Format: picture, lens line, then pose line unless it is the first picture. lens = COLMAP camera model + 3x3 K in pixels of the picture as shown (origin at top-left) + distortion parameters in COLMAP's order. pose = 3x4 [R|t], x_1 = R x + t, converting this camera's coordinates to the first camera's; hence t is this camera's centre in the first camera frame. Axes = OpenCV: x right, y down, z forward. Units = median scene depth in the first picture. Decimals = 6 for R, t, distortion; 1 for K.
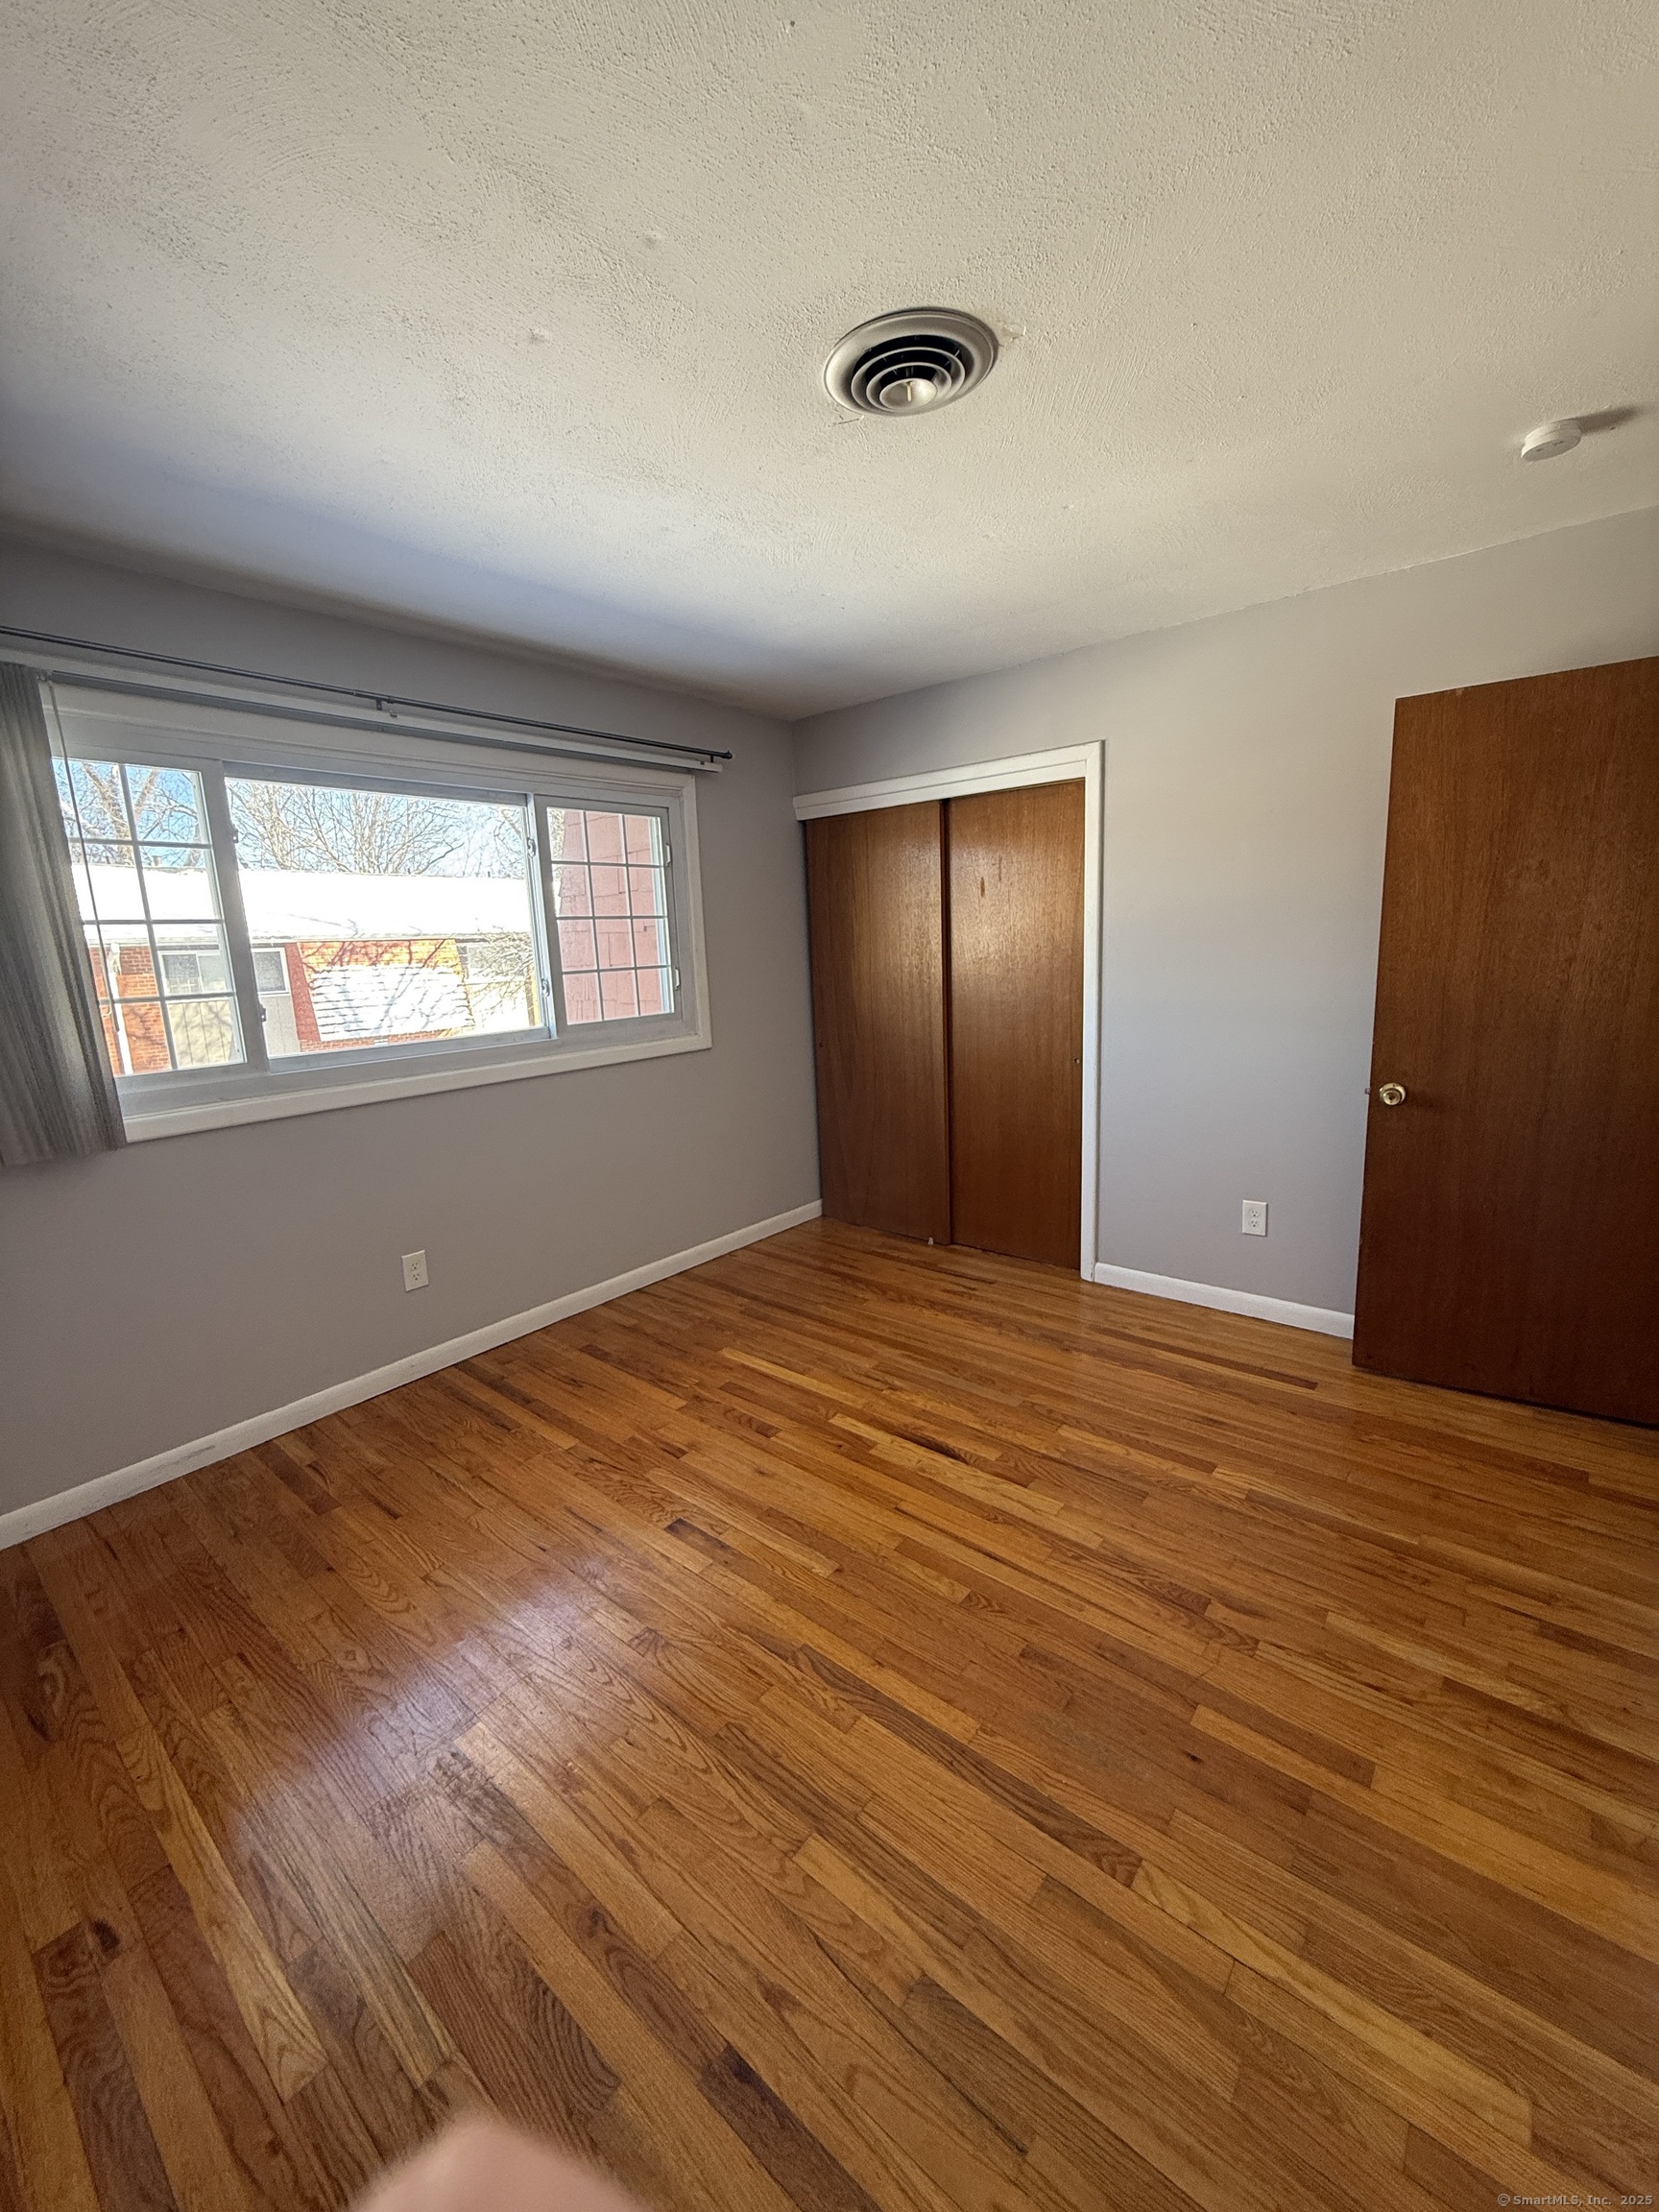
lens RADIAL K [[877.8, 0, 824.2], [0, 877.8, 1128.0], [0, 0, 1]] dist [-0.000997, 0.000275]
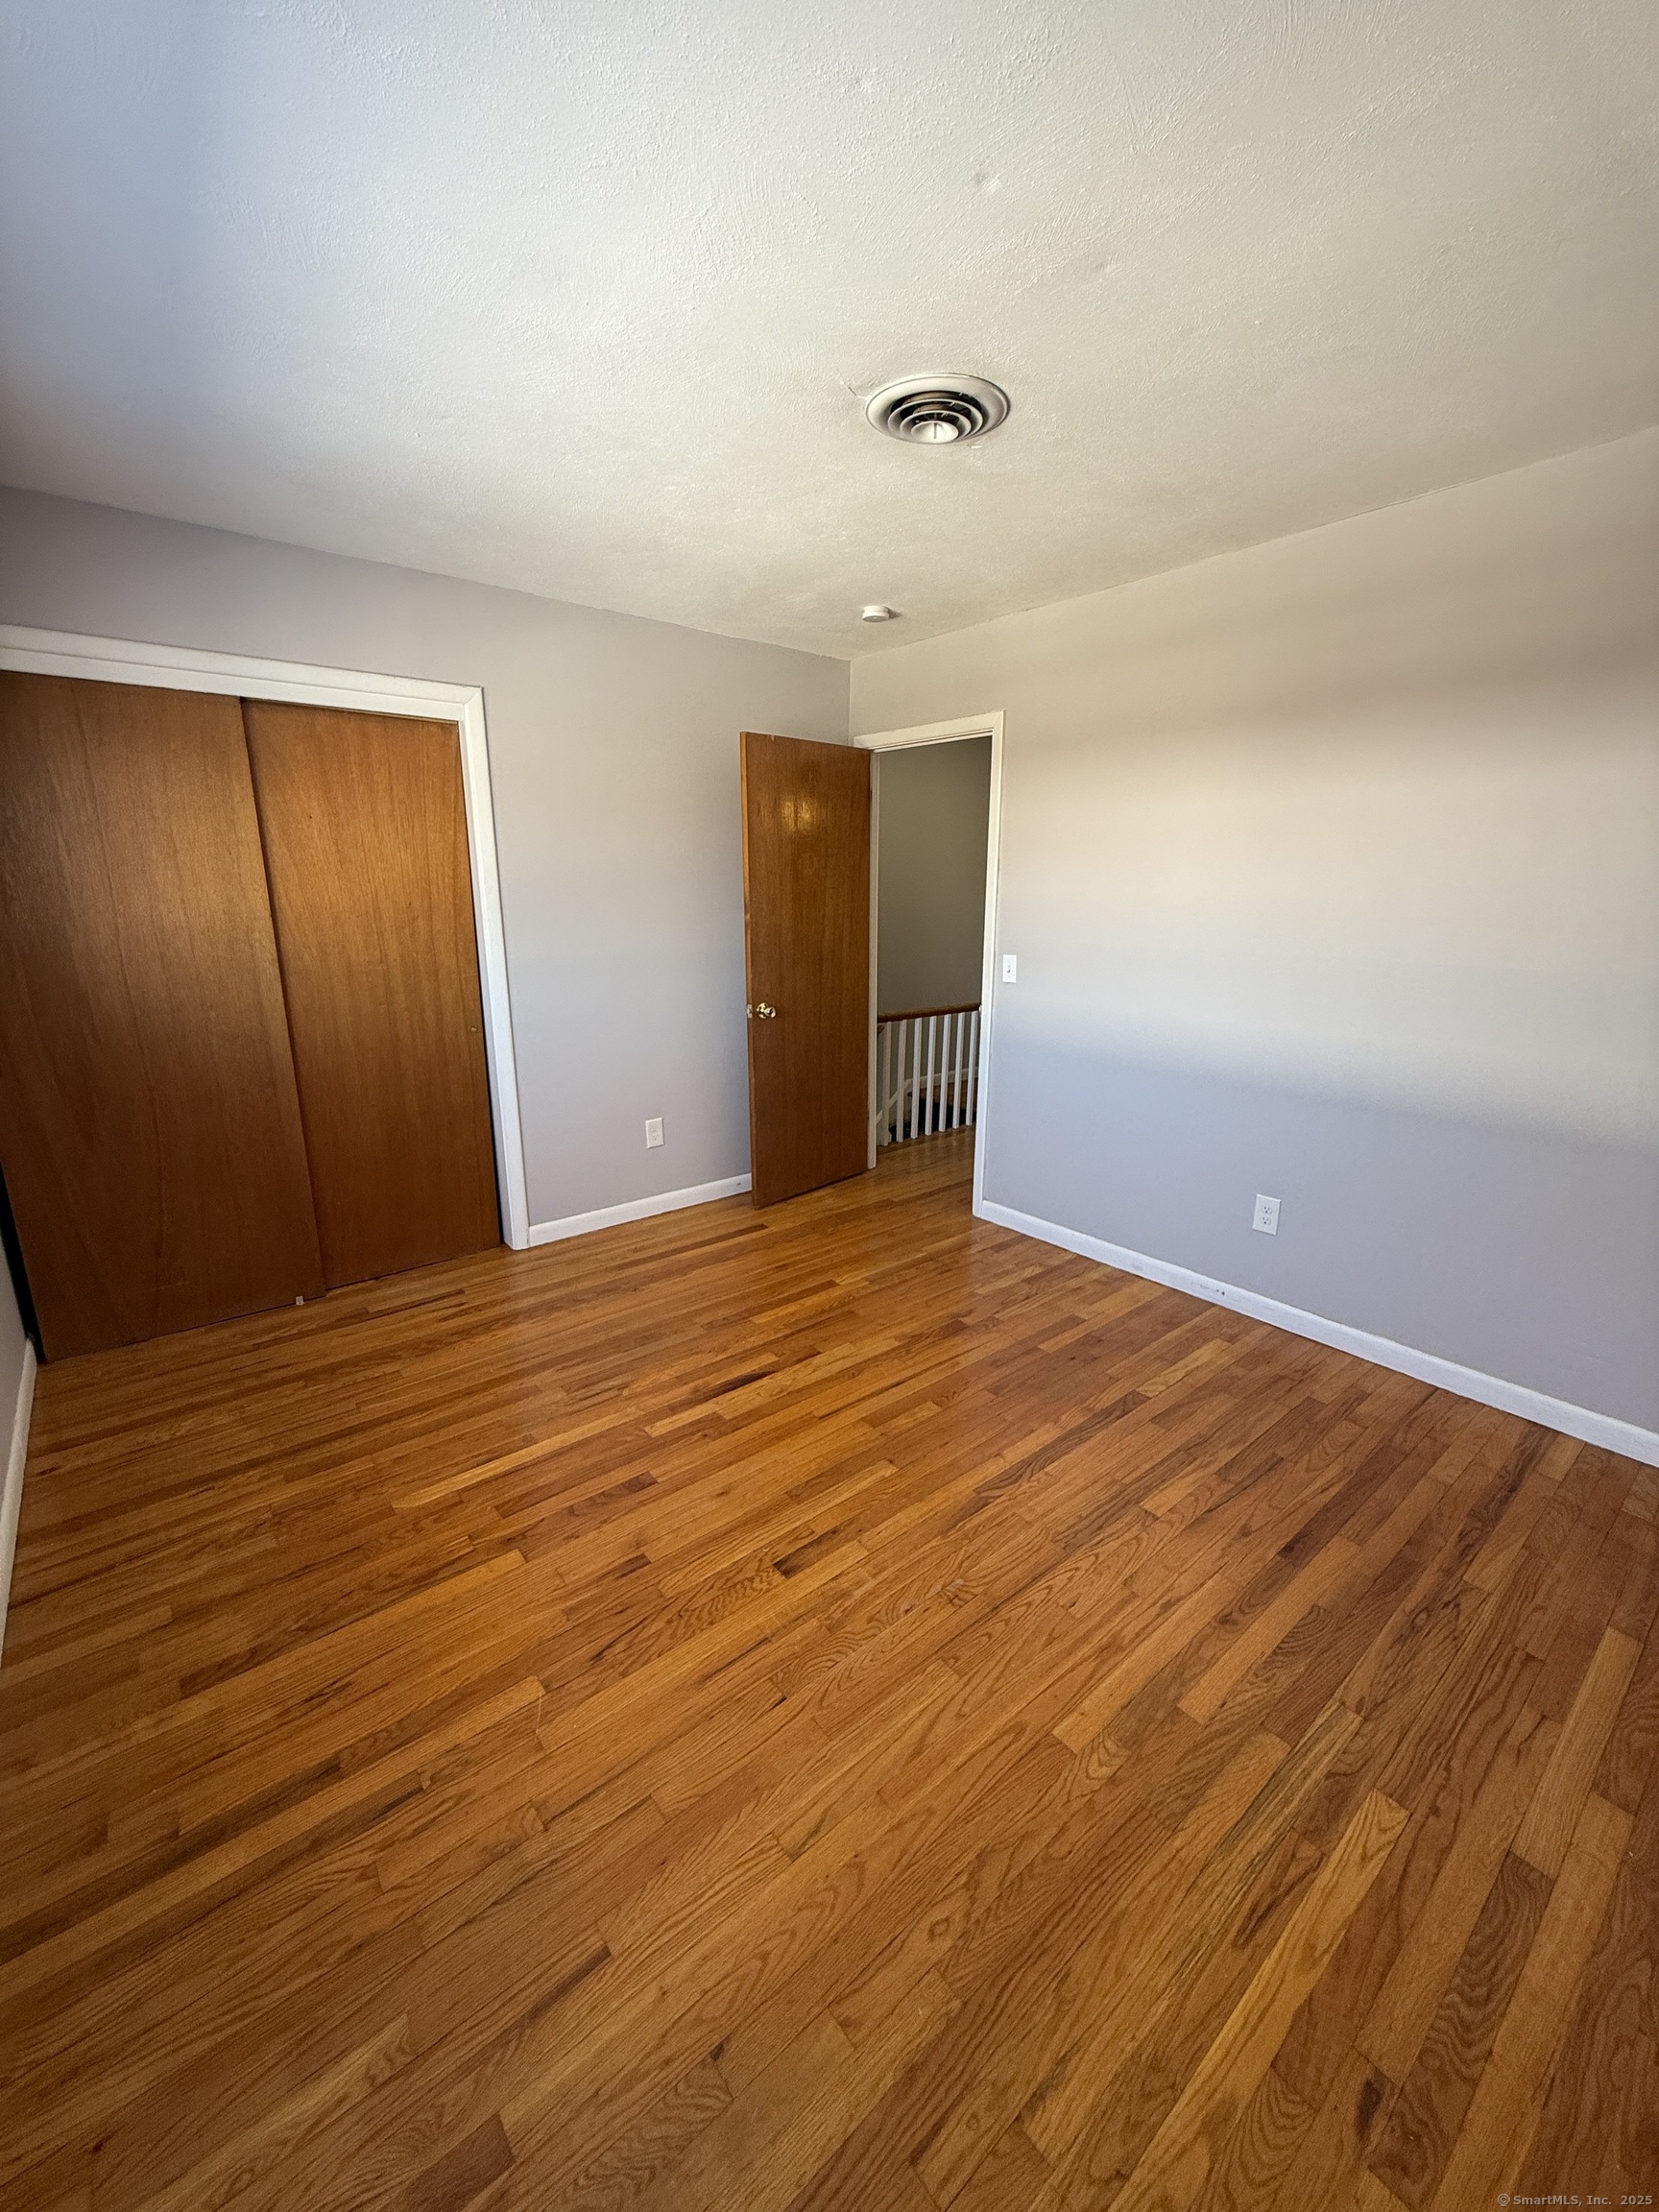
lens RADIAL K [[877.8, 0, 830.4], [0, 877.8, 1128.3], [0, 0, 1]] dist [-0.000997, 0.000275]
pose [[0.186874, -0.223739, 0.956566, -0.848306], [0.198505, 0.962234, 0.186285, -0.110857], [-0.962119, 0.155072, 0.224230, 0.661408]]
